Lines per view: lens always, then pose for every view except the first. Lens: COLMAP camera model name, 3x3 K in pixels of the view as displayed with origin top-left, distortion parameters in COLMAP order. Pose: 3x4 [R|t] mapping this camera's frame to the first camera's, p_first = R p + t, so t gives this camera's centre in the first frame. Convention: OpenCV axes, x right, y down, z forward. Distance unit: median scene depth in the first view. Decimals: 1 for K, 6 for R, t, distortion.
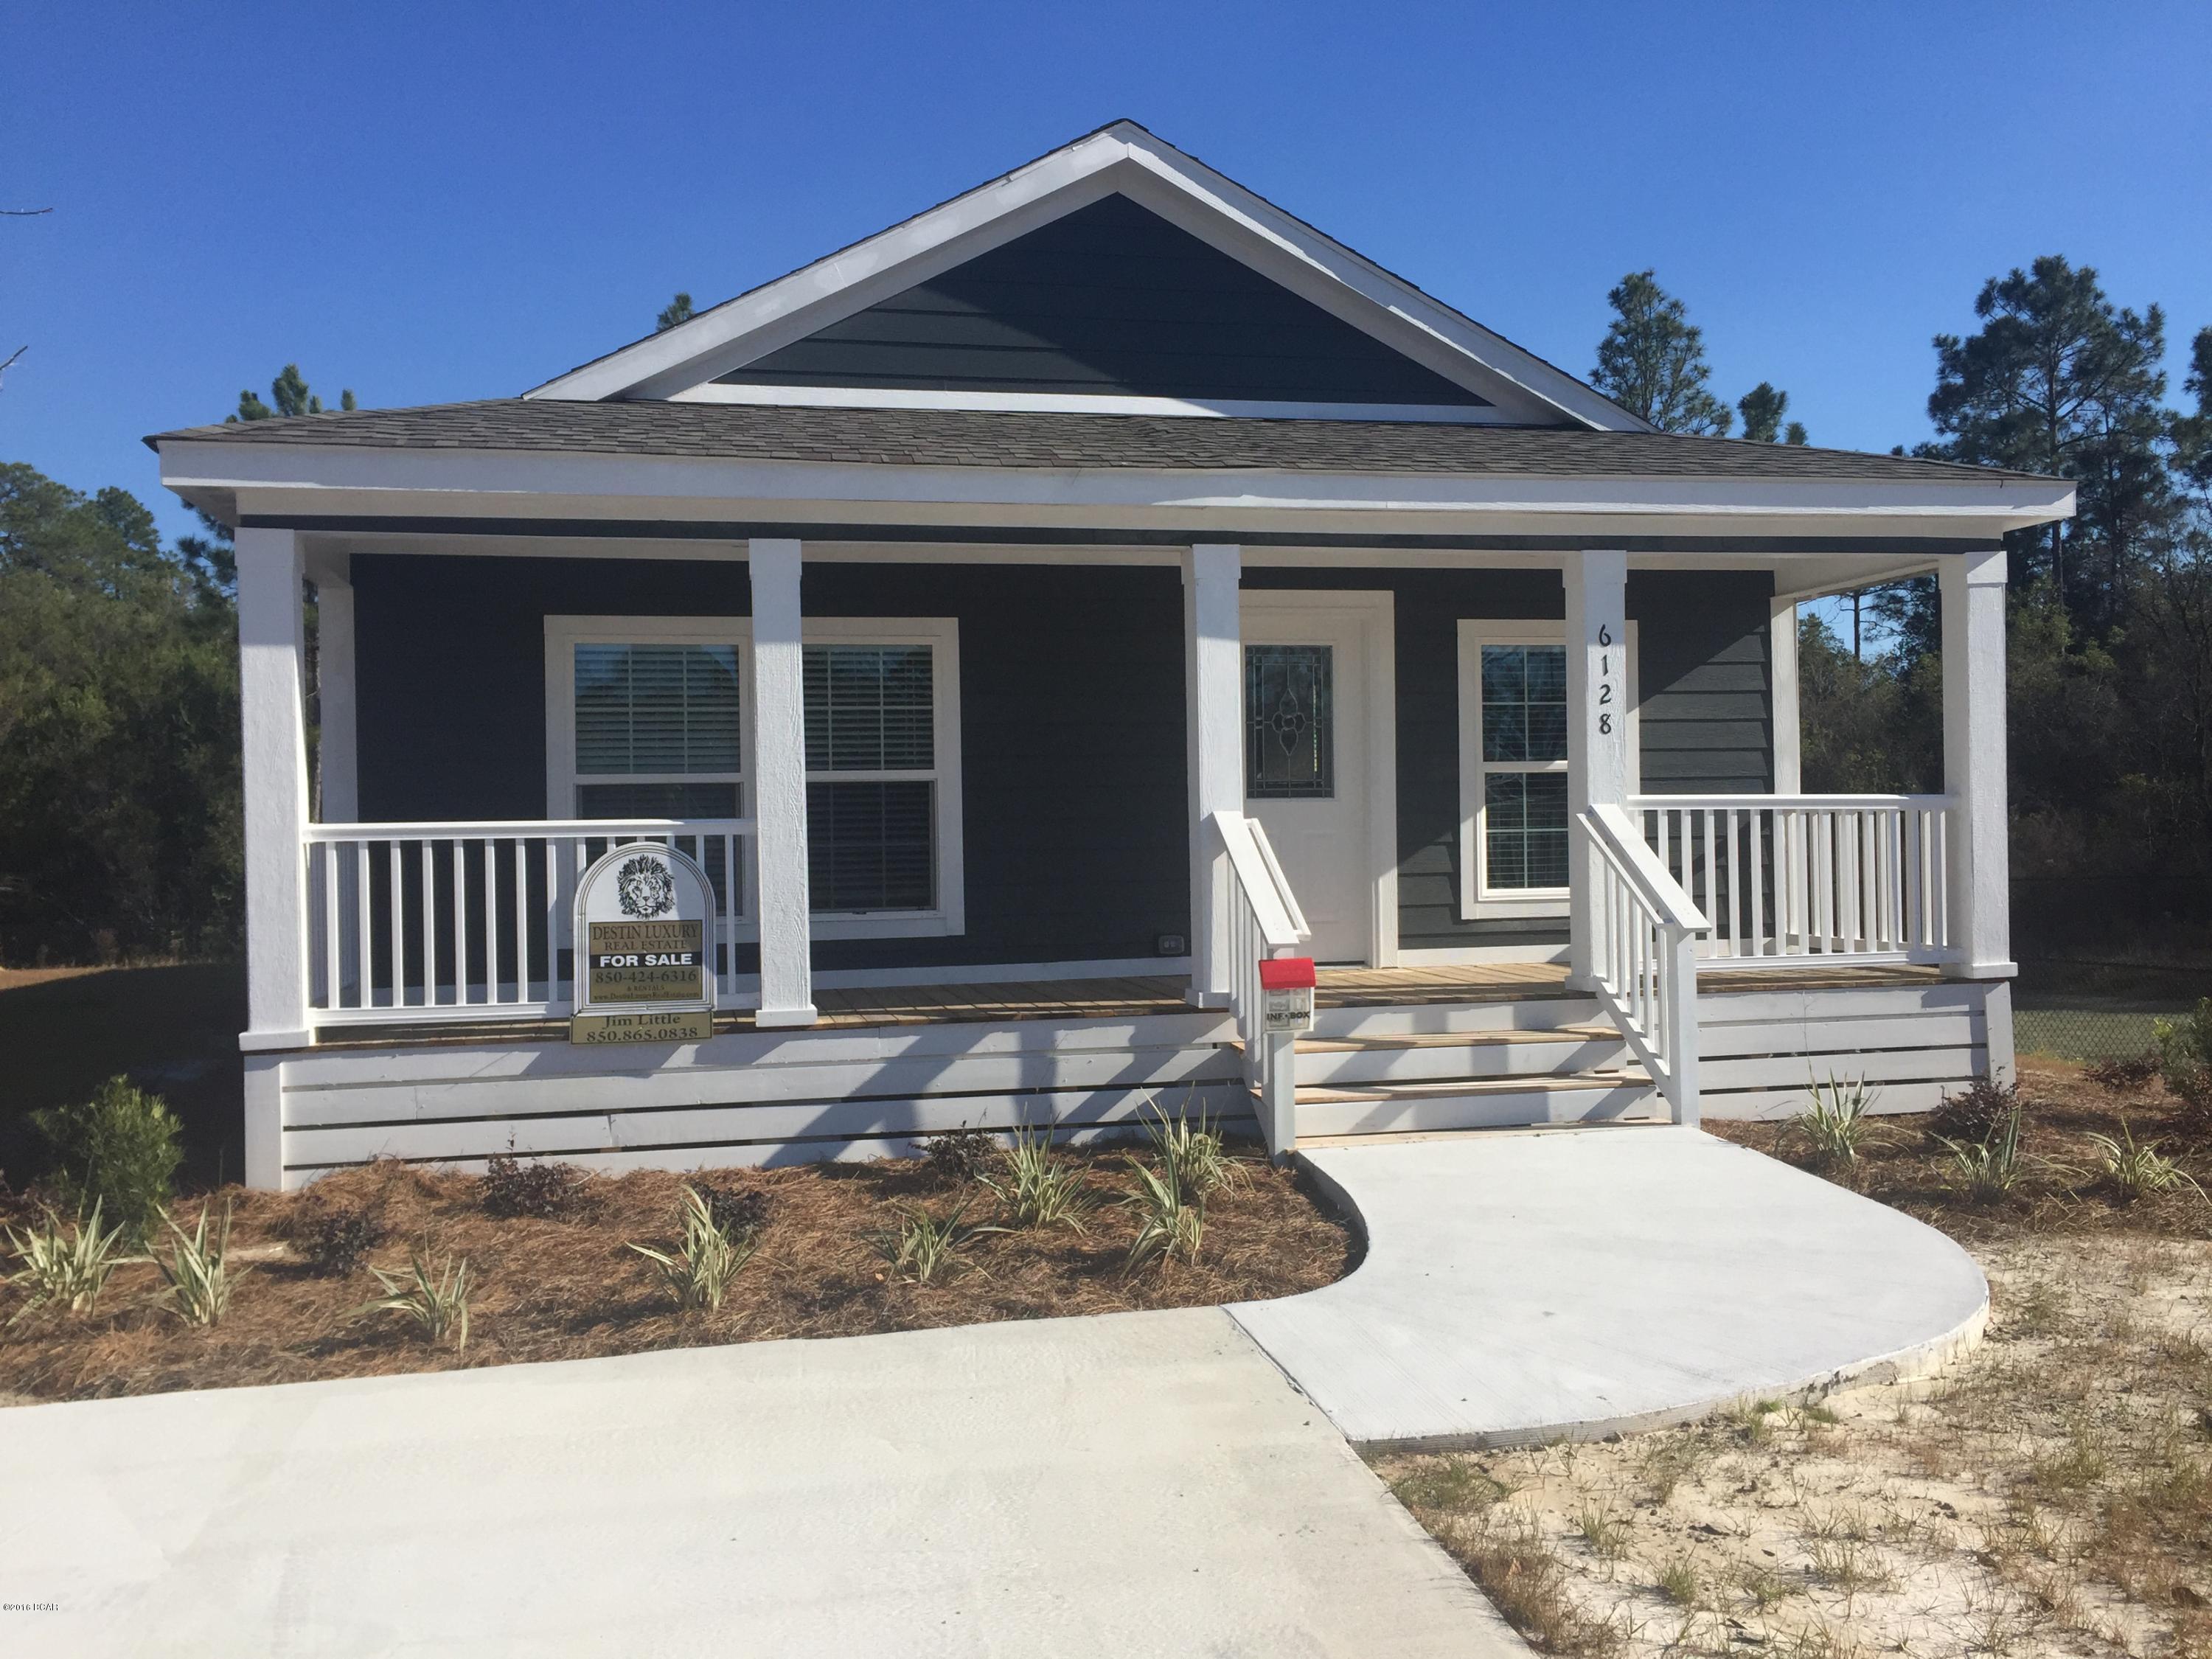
lens RADIAL K [[1877.6, 0, 1092.3], [0, 1877.6, 837.2], [0, 0, 1]] dist [0.089445, -0.110281]
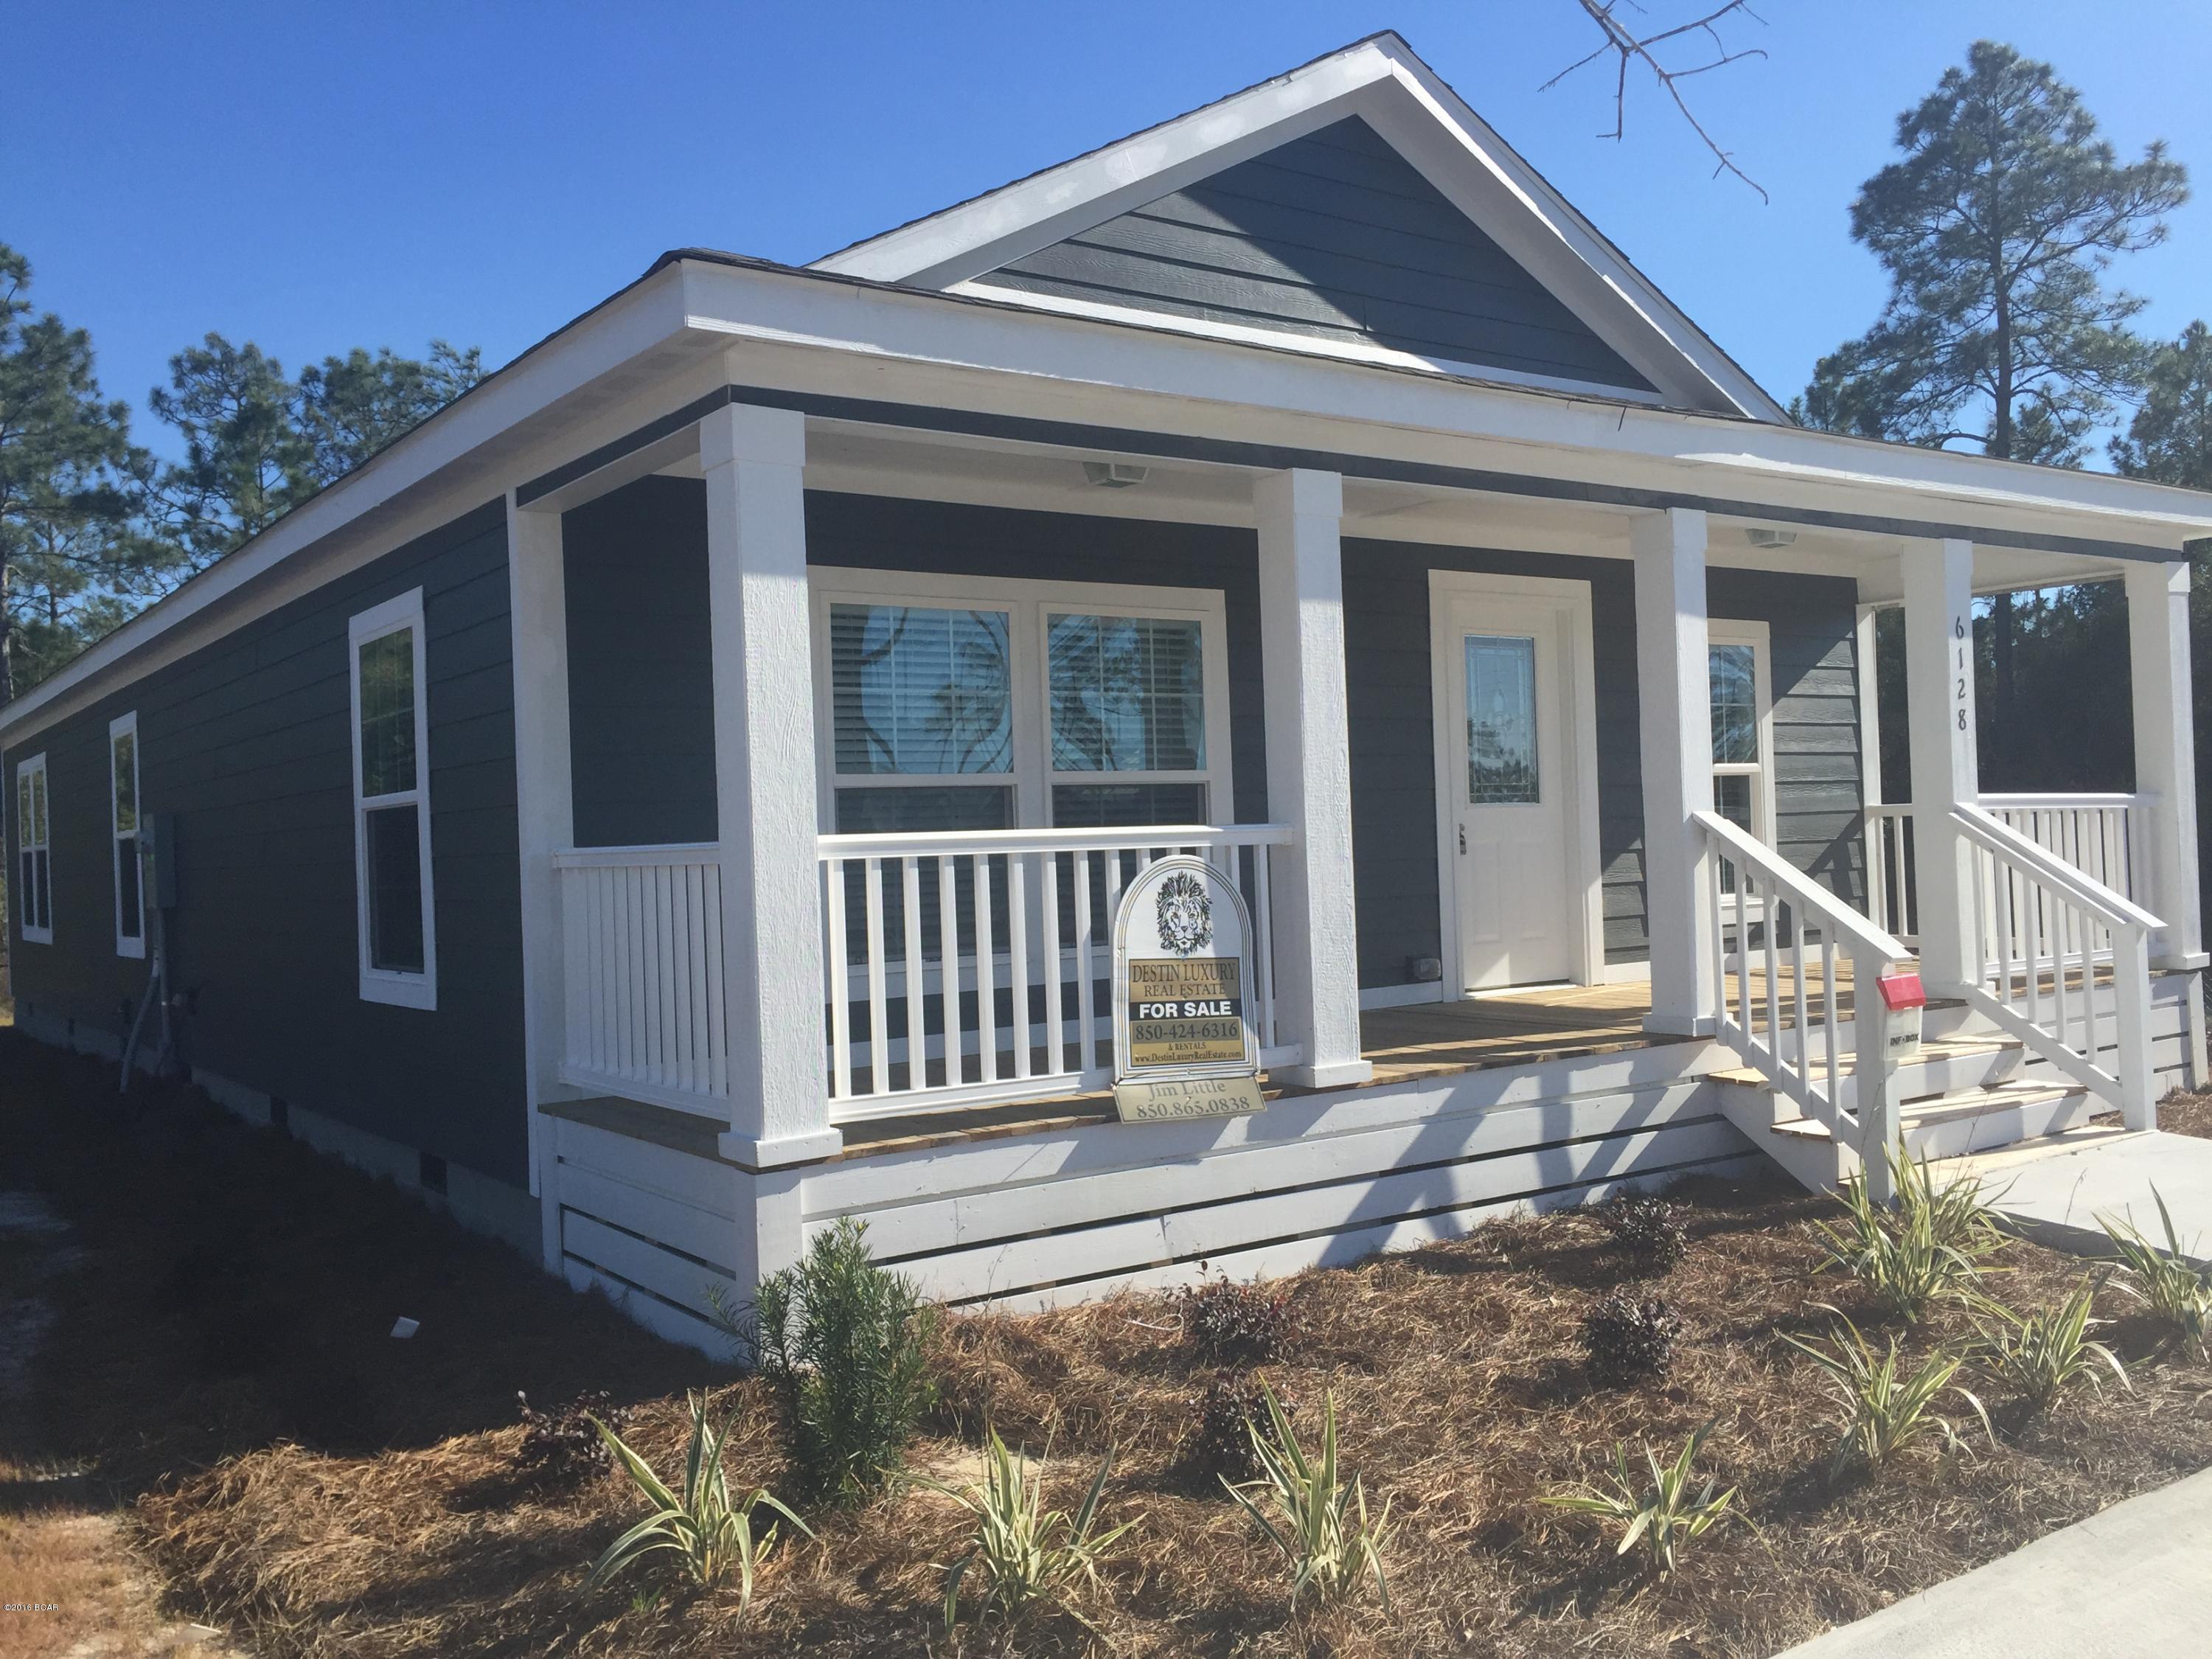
lens RADIAL K [[1877.6, 0, 1111.5], [0, 1877.6, 828.3], [0, 0, 1]] dist [0.089445, -0.110281]
pose [[0.919441, -0.010421, 0.393090, -0.549580], [0.018241, 0.999703, -0.016164, 0.003432], [-0.392805, 0.022032, 0.919358, 0.301385]]
